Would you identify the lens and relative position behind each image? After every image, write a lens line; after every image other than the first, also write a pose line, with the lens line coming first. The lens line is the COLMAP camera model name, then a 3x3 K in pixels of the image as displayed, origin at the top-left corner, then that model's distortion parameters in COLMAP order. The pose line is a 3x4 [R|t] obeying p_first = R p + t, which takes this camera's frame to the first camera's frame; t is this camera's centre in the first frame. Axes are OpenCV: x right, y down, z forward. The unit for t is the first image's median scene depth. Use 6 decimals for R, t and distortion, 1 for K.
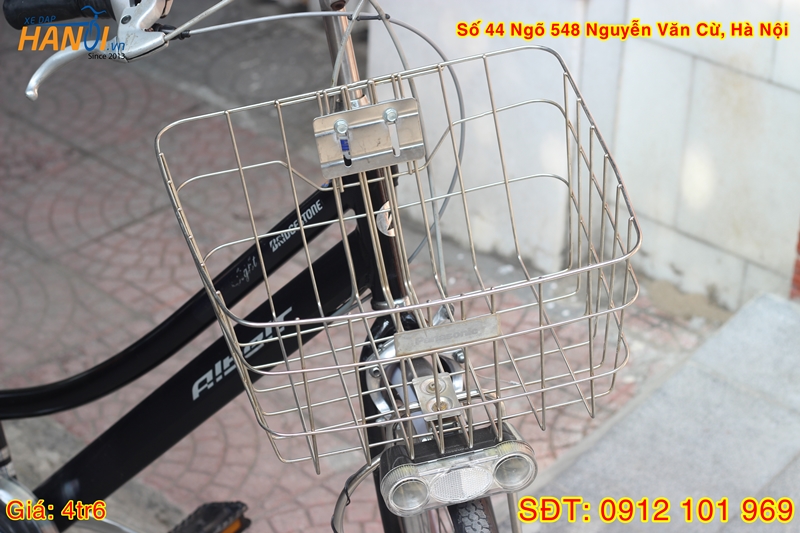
lens RADIAL K [[1856.7, 0, 401.6], [0, 1856.7, 266.2], [0, 0, 1]] dist [-0.097756, 0.000000]
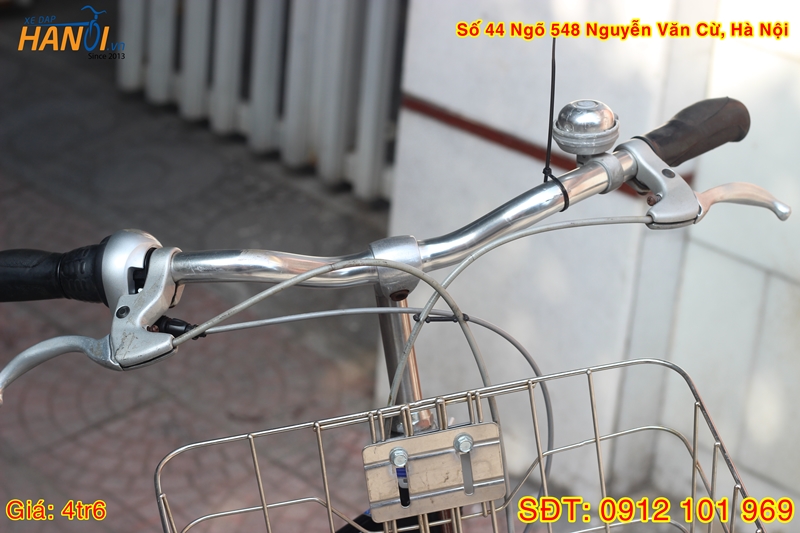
lens RADIAL K [[1856.7, 0, 398.4], [0, 1856.7, 266.6], [0, 0, 1]] dist [-0.097756, 0.000000]
pose [[0.999309, 0.035653, 0.010470, -0.043264], [-0.035078, 0.998095, -0.050752, -0.113928], [-0.012260, 0.050350, 0.998656, 0.231227]]
